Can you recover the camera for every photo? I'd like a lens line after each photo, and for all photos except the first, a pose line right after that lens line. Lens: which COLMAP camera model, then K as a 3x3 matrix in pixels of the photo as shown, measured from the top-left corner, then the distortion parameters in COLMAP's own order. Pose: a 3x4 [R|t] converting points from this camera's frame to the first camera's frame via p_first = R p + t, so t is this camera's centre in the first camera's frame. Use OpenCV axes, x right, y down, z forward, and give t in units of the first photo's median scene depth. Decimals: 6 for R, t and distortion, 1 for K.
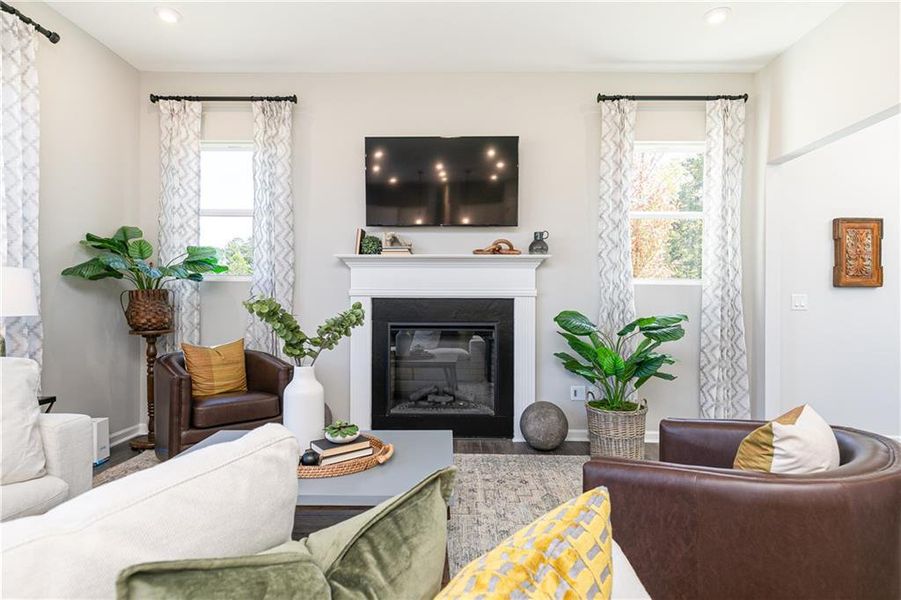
lens RADIAL K [[459.8, 0, 447.6], [0, 459.8, 301.8], [0, 0, 1]] dist [0.000504, -0.000169]
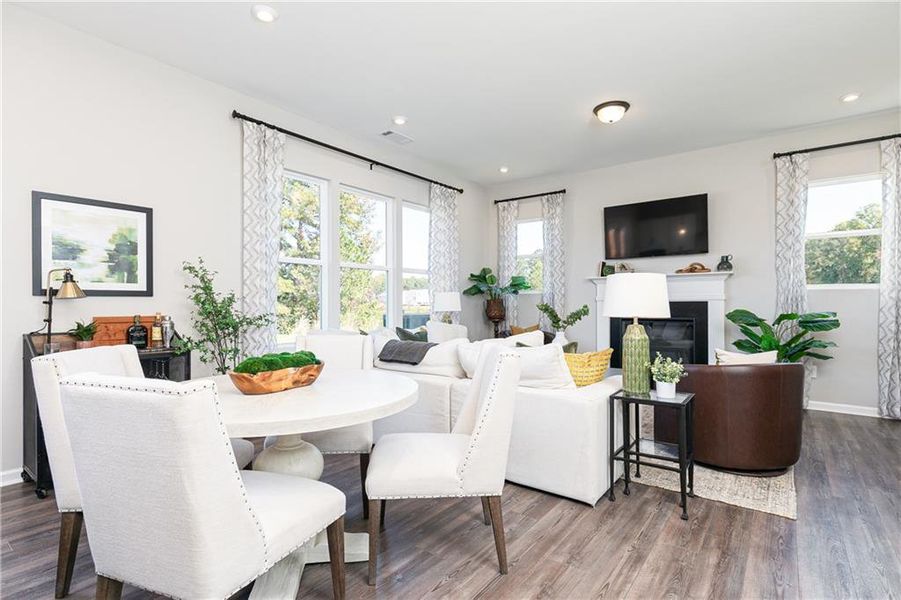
lens RADIAL K [[440.1, 0, 451.2], [0, 440.1, 301.7], [0, 0, 1]] dist [-0.001248, -0.000138]
pose [[0.807209, -0.010506, -0.590172, 0.321346], [0.005812, 0.999935, -0.009852, 0.003158], [0.590236, 0.004523, 0.807218, -0.645261]]
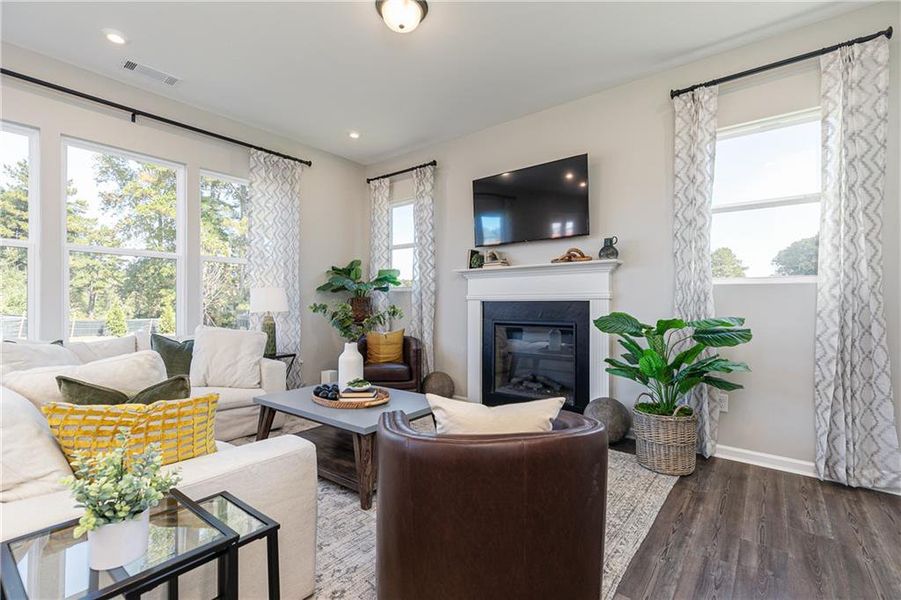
lens RADIAL K [[400.6, 0, 452.9], [0, 400.6, 302.9], [0, 0, 1]] dist [0.002061, 0.000184]
pose [[0.796144, -0.004934, -0.605088, 0.473611], [0.000977, 0.999976, -0.006868, 0.003801], [0.605107, 0.004876, 0.796129, 0.044559]]
